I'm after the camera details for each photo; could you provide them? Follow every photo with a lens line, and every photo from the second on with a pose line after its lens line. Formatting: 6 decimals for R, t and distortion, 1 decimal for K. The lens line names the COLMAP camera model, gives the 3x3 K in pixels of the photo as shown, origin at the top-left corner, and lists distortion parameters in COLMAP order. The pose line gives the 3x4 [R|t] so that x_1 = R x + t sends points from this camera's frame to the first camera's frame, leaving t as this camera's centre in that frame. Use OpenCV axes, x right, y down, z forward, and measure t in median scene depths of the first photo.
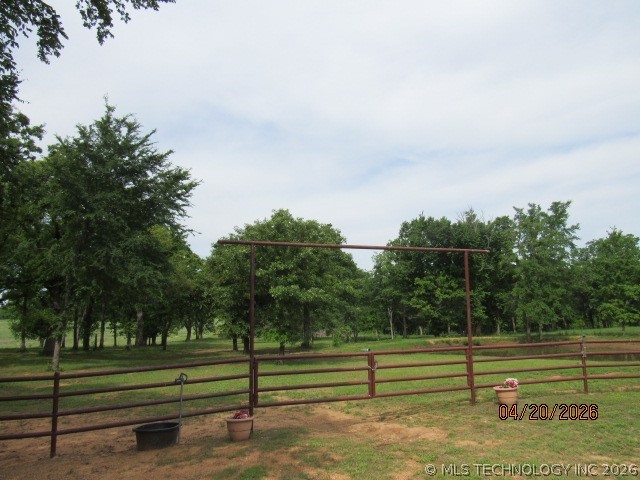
lens RADIAL K [[464.7, 0, 319.6], [0, 464.7, 241.8], [0, 0, 1]] dist [0.000448, 0.001276]
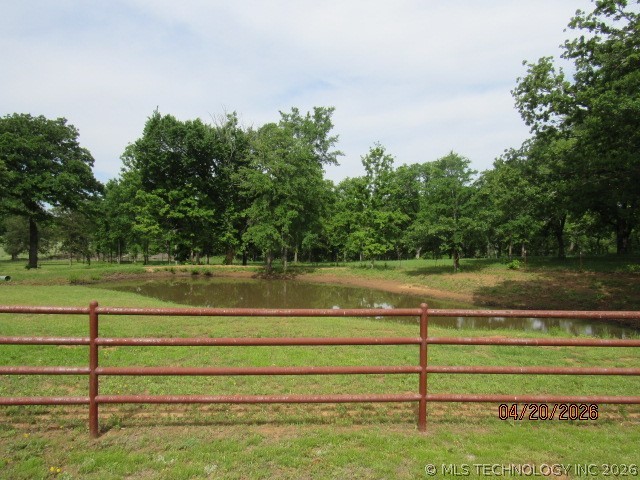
lens RADIAL K [[464.7, 0, 320.9], [0, 464.7, 239.2], [0, 0, 1]] dist [0.000448, 0.001276]
pose [[0.987189, 0.041822, 0.153974, 0.386277], [-0.064619, 0.987147, 0.146170, 0.023230], [-0.145882, -0.154247, 0.977203, 0.155727]]
